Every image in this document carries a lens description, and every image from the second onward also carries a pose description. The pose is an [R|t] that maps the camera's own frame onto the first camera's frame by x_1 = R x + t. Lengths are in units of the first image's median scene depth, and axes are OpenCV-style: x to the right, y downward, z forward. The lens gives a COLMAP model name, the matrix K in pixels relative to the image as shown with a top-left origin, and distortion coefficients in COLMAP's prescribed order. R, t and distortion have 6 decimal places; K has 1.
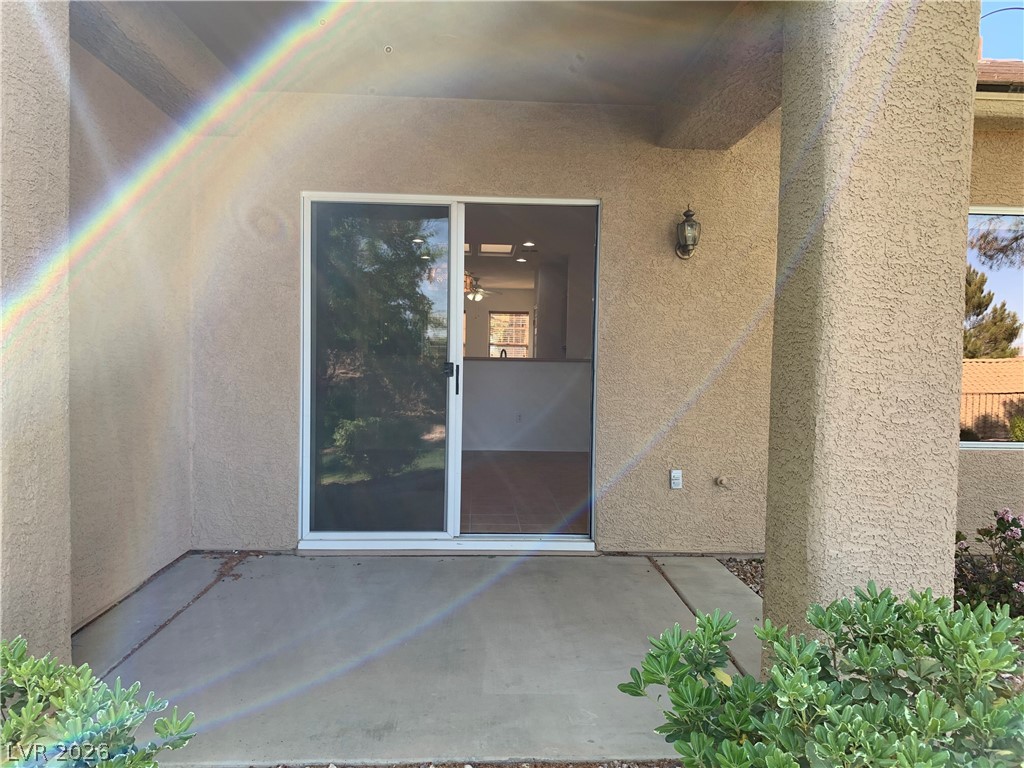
lens RADIAL K [[781.7, 0, 512.4], [0, 781.7, 385.4], [0, 0, 1]] dist [0.040451, -0.046461]
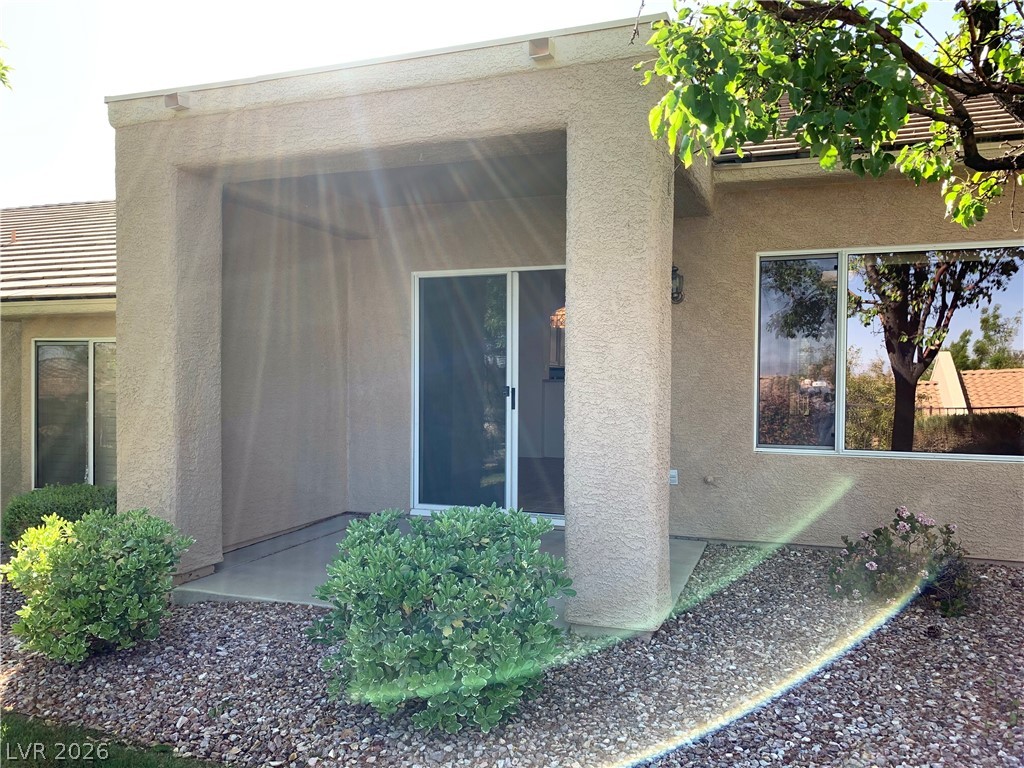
lens RADIAL K [[781.7, 0, 512.3], [0, 781.7, 385.2], [0, 0, 1]] dist [0.040451, -0.046461]
pose [[0.919440, -0.009852, -0.393108, 0.480336], [-0.001371, 0.999600, -0.028259, 0.007742], [0.393229, 0.026521, 0.919058, -0.275843]]
